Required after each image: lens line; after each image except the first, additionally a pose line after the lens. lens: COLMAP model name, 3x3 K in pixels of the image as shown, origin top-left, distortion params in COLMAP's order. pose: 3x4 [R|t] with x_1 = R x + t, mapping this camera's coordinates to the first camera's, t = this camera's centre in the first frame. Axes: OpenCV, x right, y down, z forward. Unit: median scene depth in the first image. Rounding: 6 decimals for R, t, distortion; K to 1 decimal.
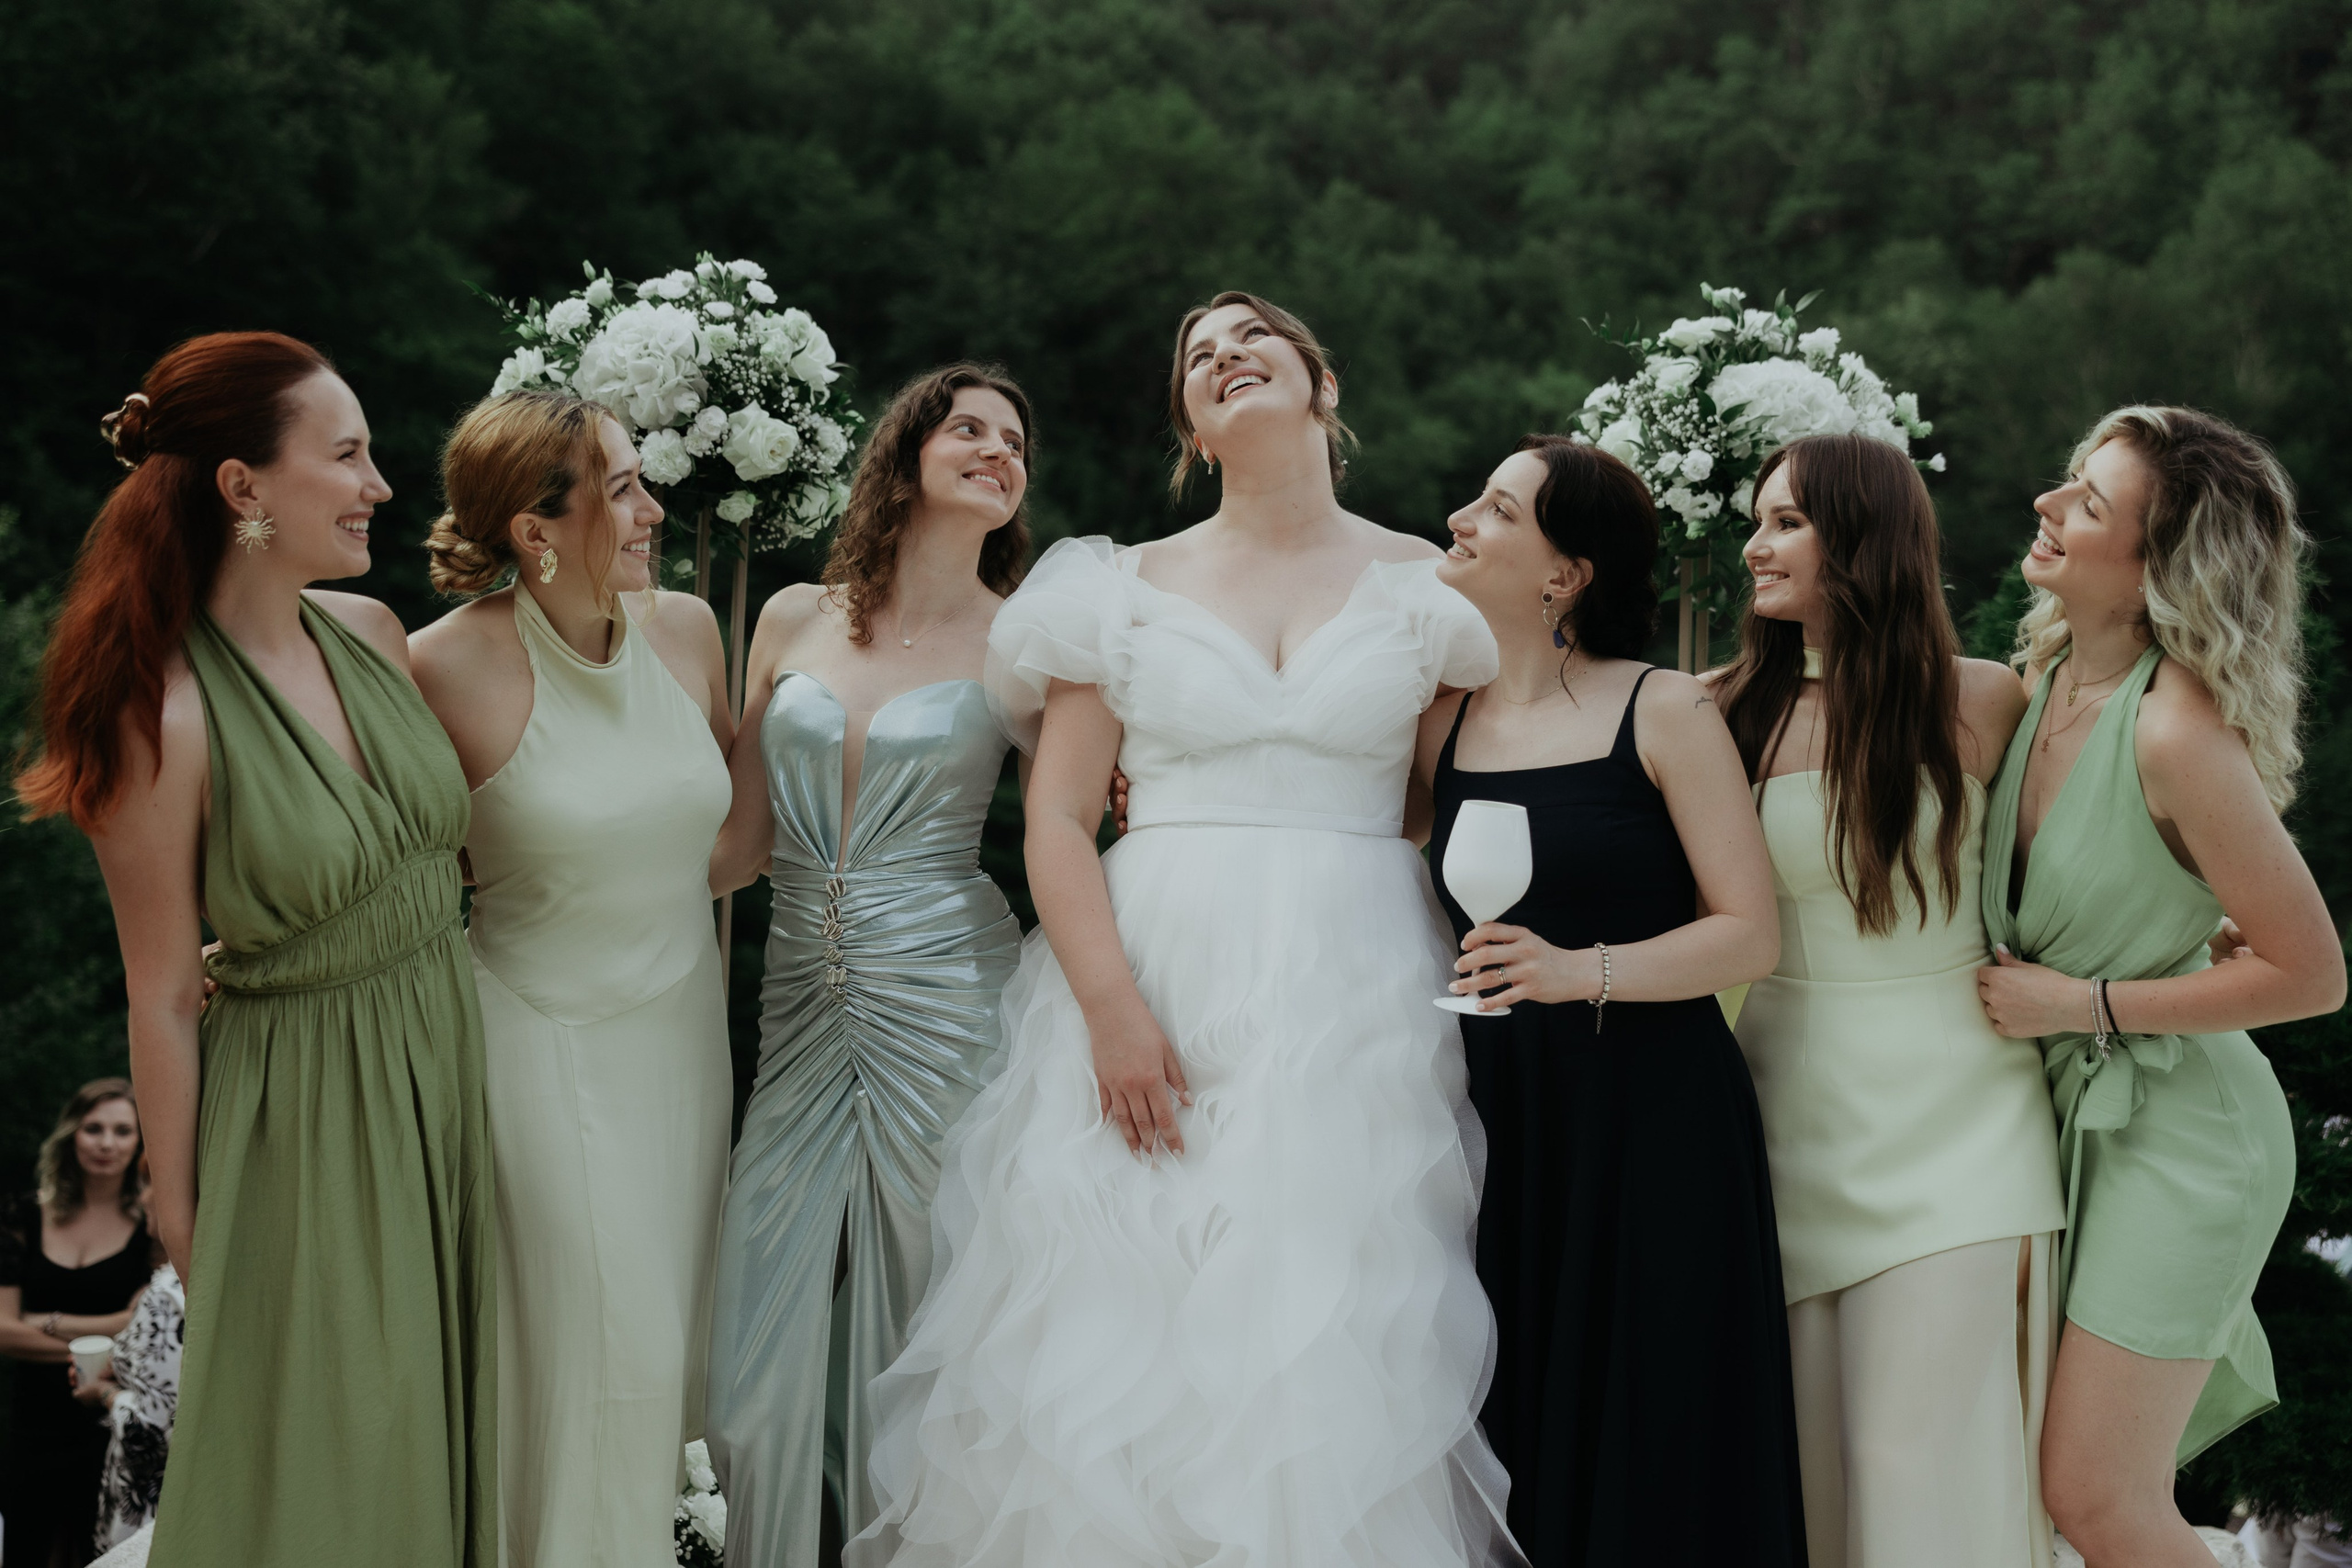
lens RADIAL K [[2066.7, 0, 1109.7], [0, 2066.7, 785.6], [0, 0, 1]] dist [-0.005912, 0.019476]
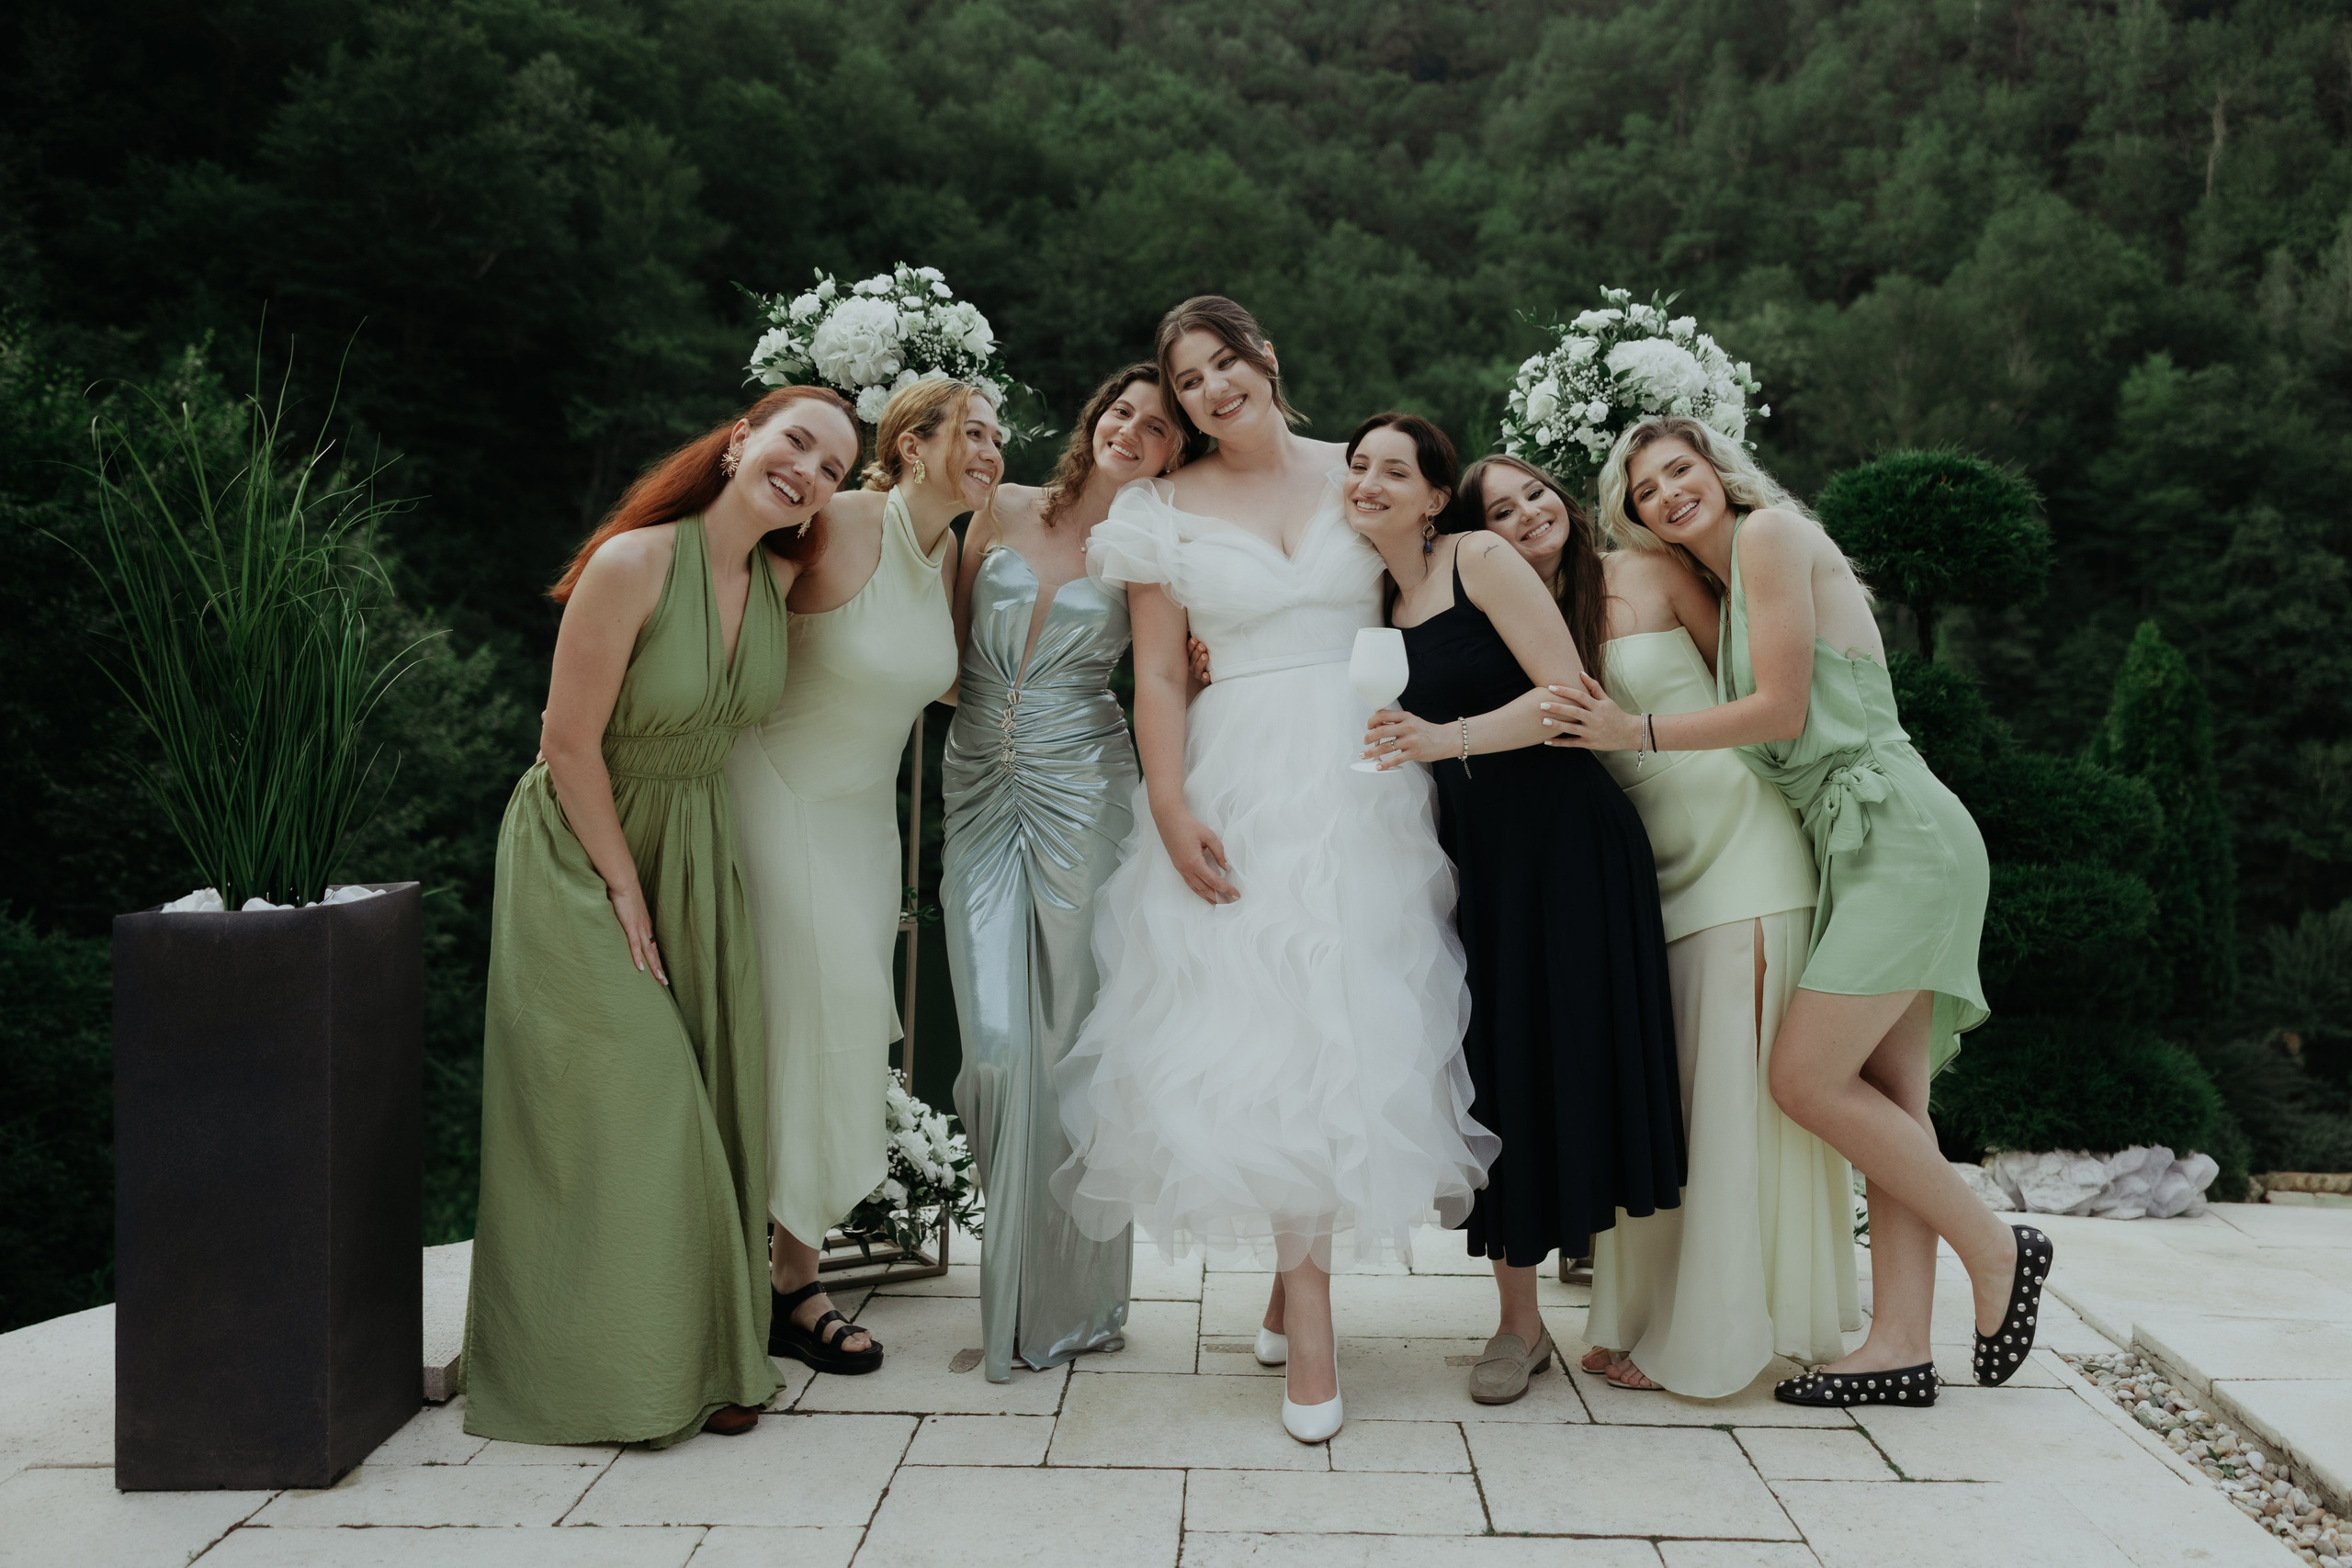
lens RADIAL K [[1882.2, 0, 1177.7], [0, 1882.2, 781.8], [0, 0, 1]] dist [0.009022, 0.001733]
pose [[0.999528, -0.006065, 0.030114, -0.034212], [0.006287, 0.999954, -0.007303, 0.079032], [-0.030069, 0.007489, 0.999520, -0.213230]]
